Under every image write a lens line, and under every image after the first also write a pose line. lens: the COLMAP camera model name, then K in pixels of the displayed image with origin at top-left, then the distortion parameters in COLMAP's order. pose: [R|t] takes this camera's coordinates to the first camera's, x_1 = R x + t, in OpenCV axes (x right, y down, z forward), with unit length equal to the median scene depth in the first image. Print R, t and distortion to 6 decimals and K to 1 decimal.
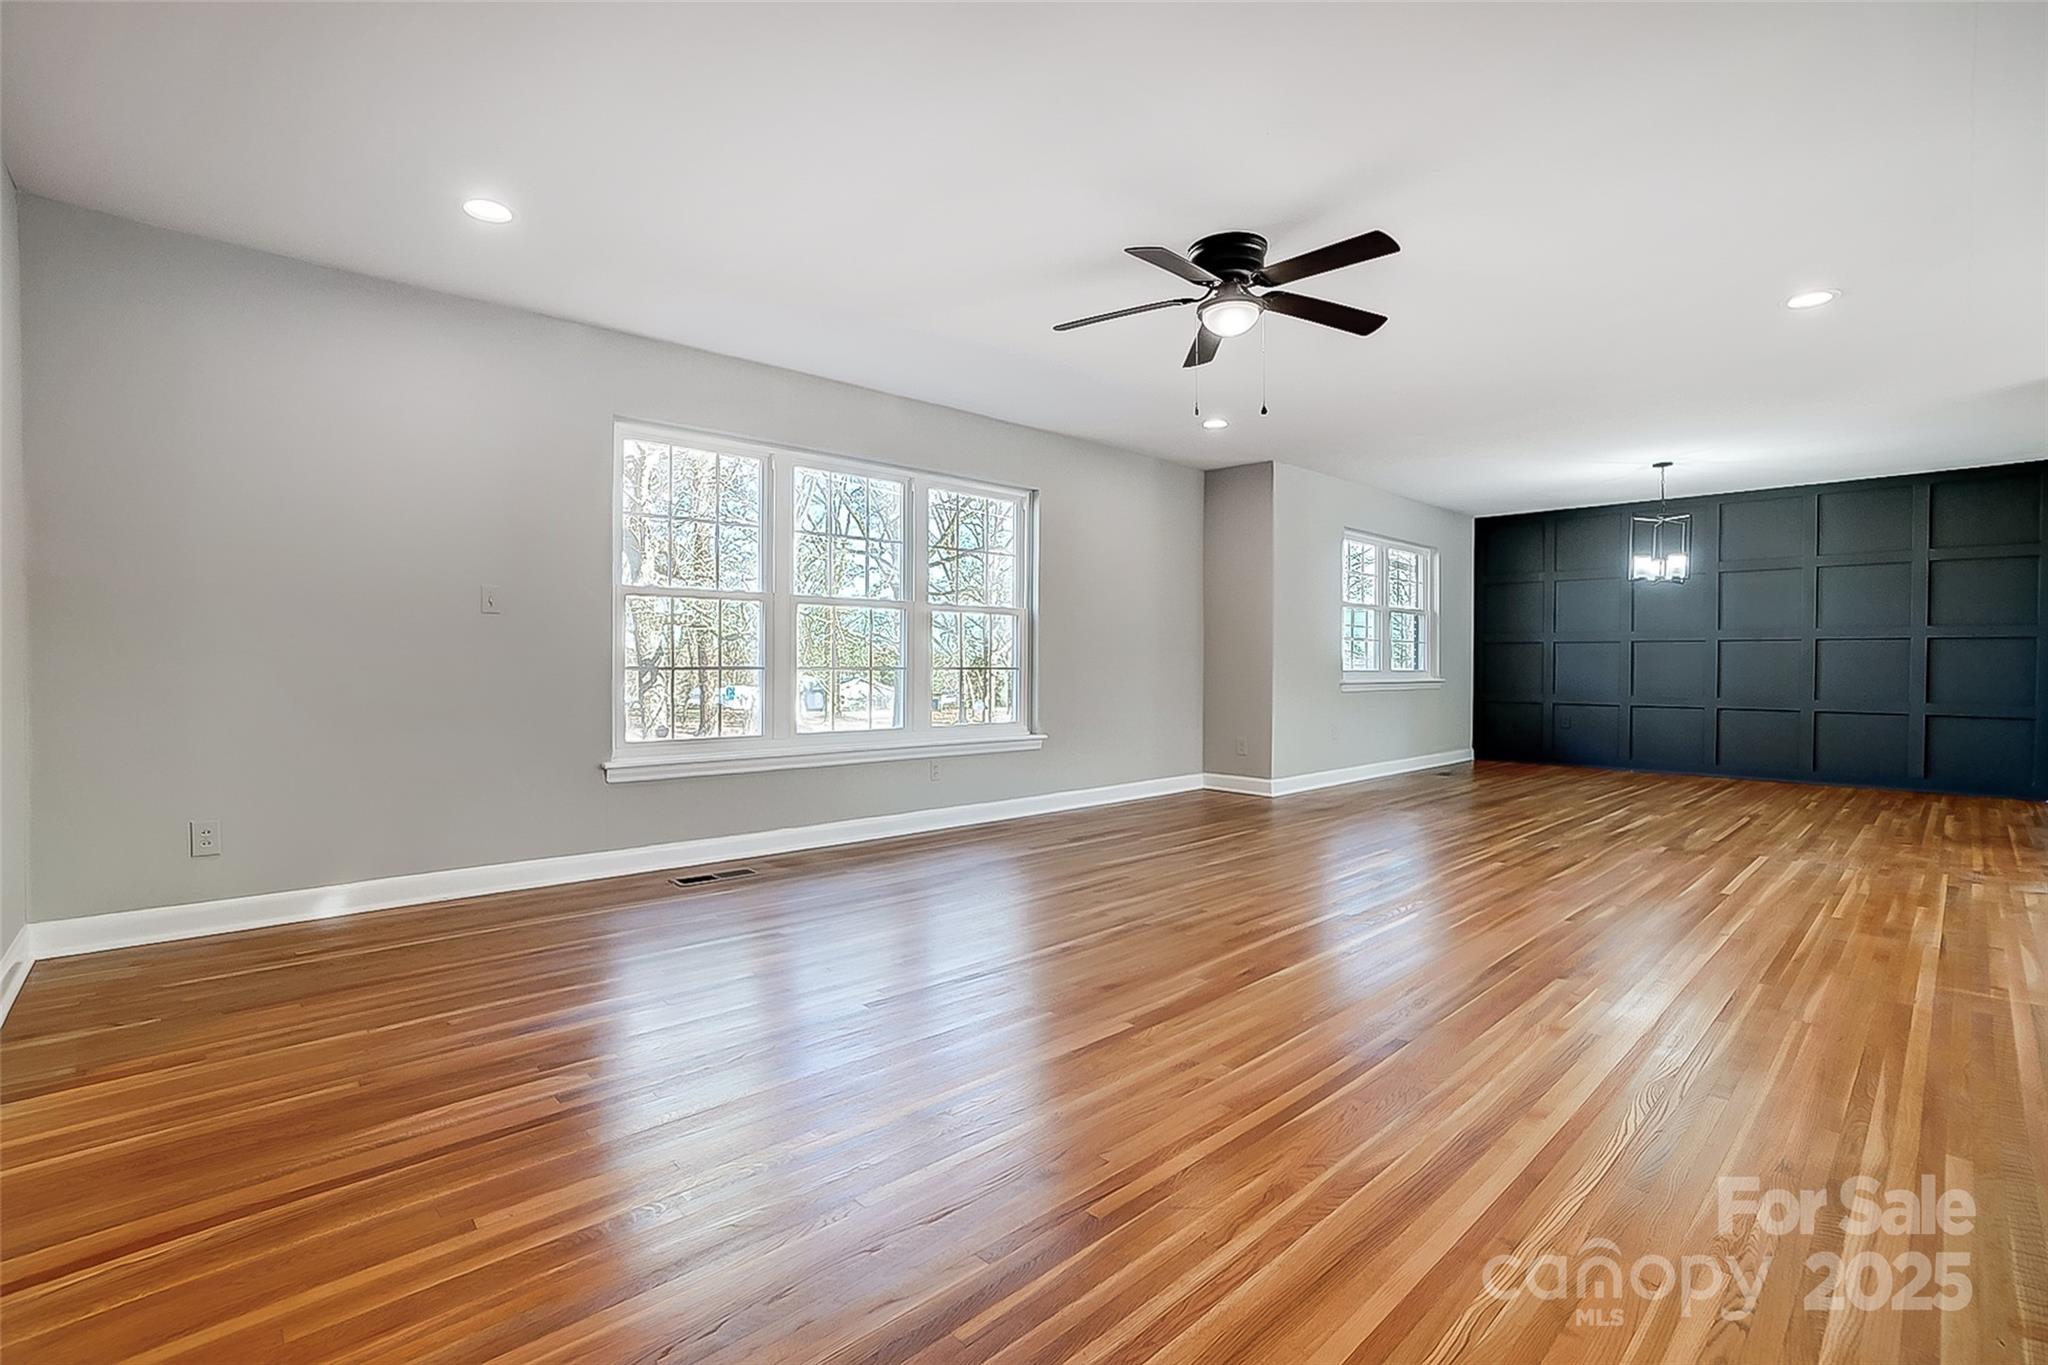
lens RADIAL K [[959.6, 0, 1024.0], [0, 959.6, 682.5], [0, 0, 1]] dist [-0.004830, -0.000633]
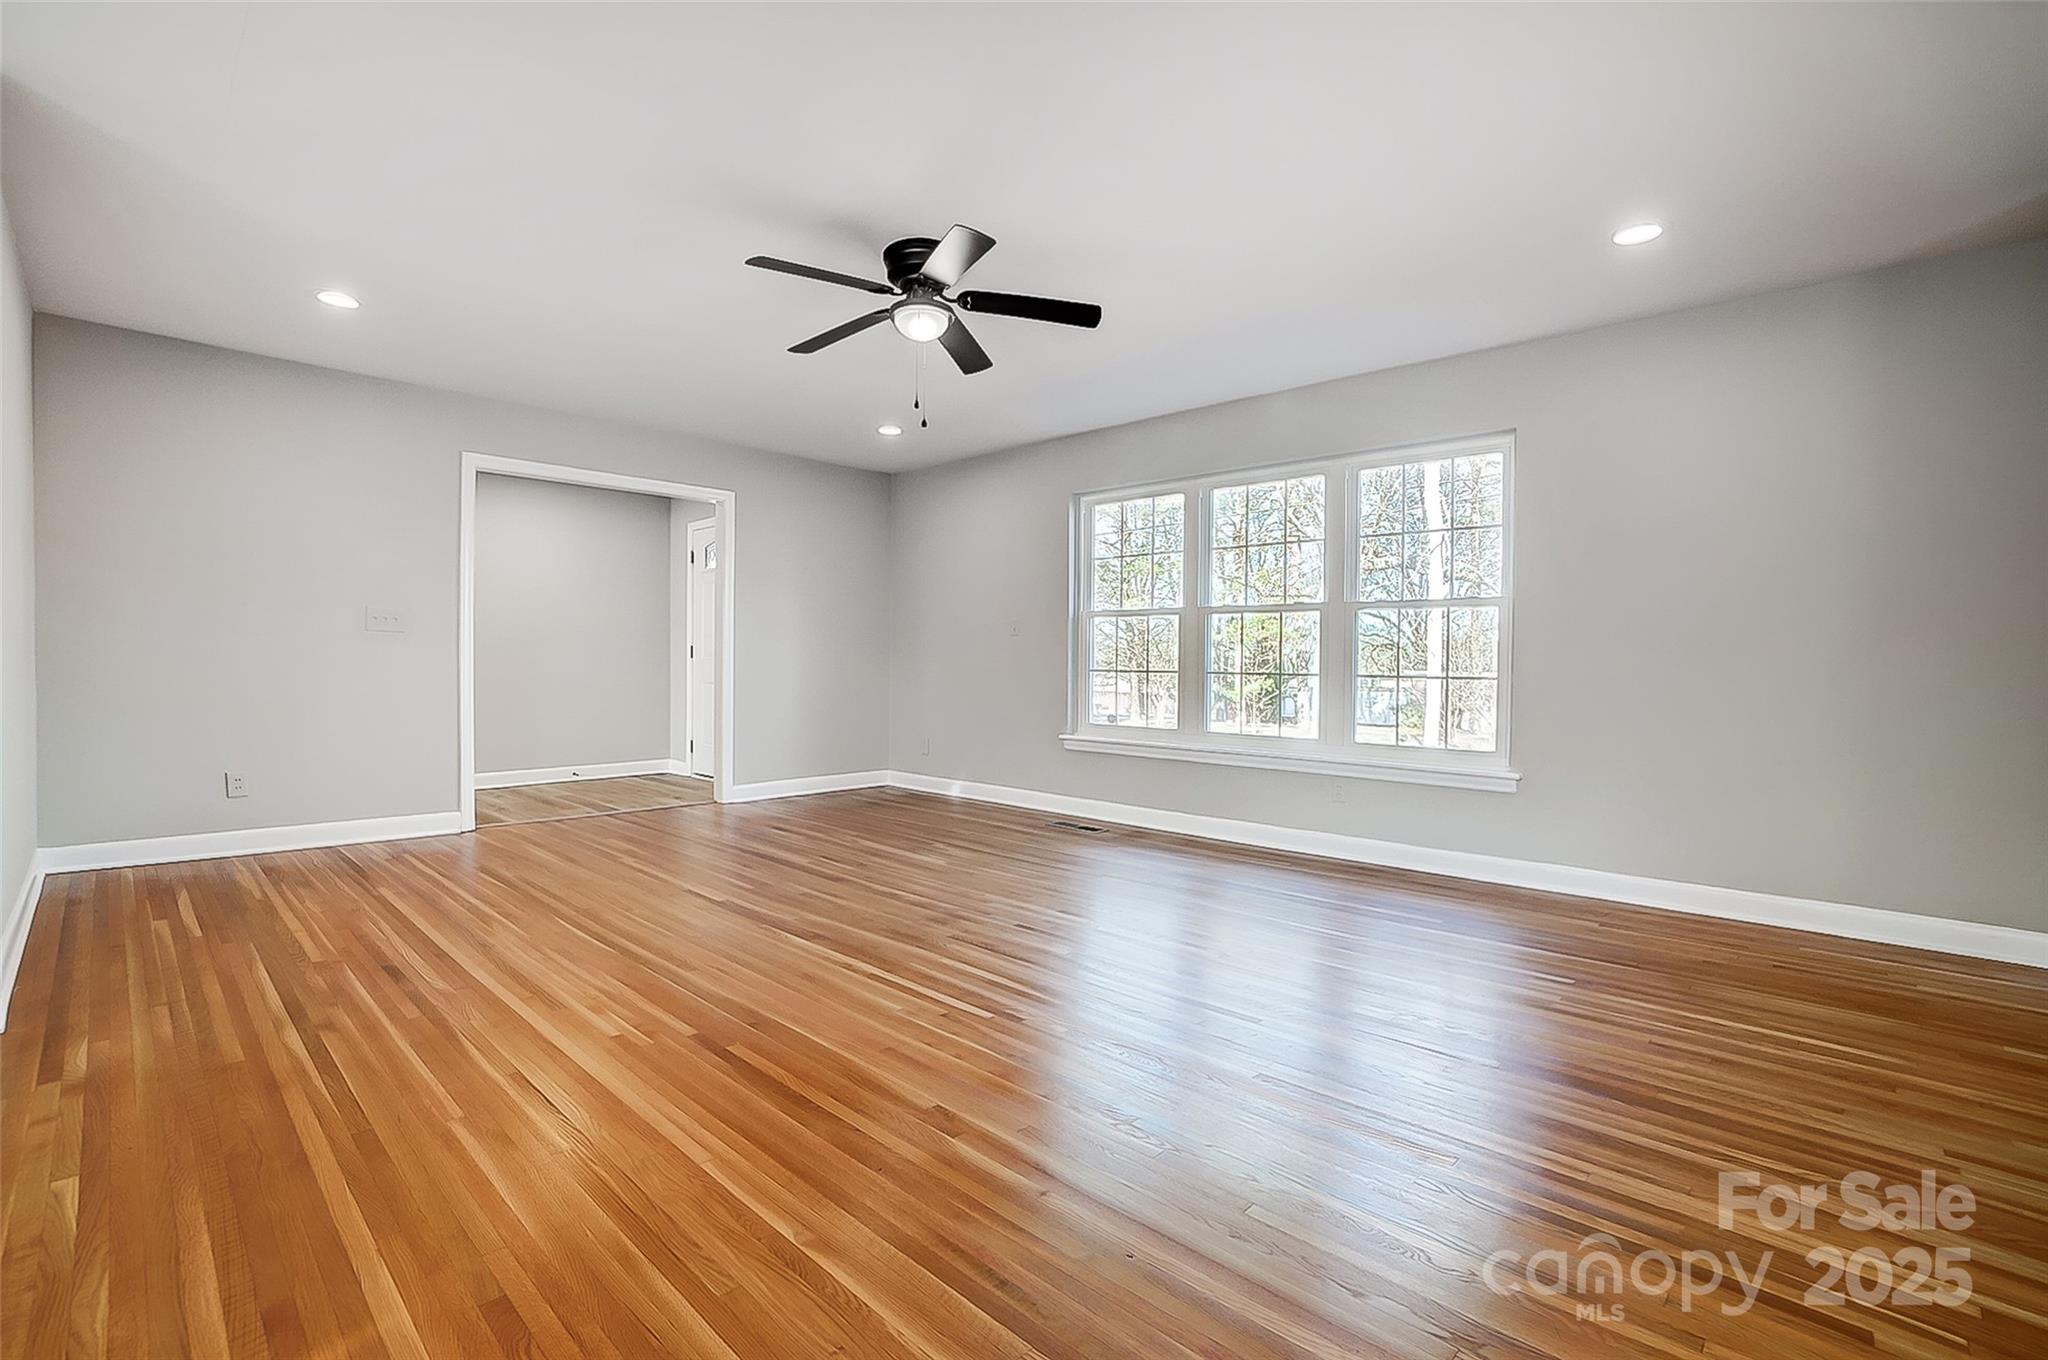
lens RADIAL K [[959.6, 0, 1024.0], [0, 959.6, 680.0], [0, 0, 1]] dist [-0.004830, -0.000633]
pose [[-0.023652, 0.003661, -0.999714, 0.734304], [-0.023804, 0.999708, 0.004224, -0.006017], [0.999437, 0.023897, -0.023558, 0.683269]]
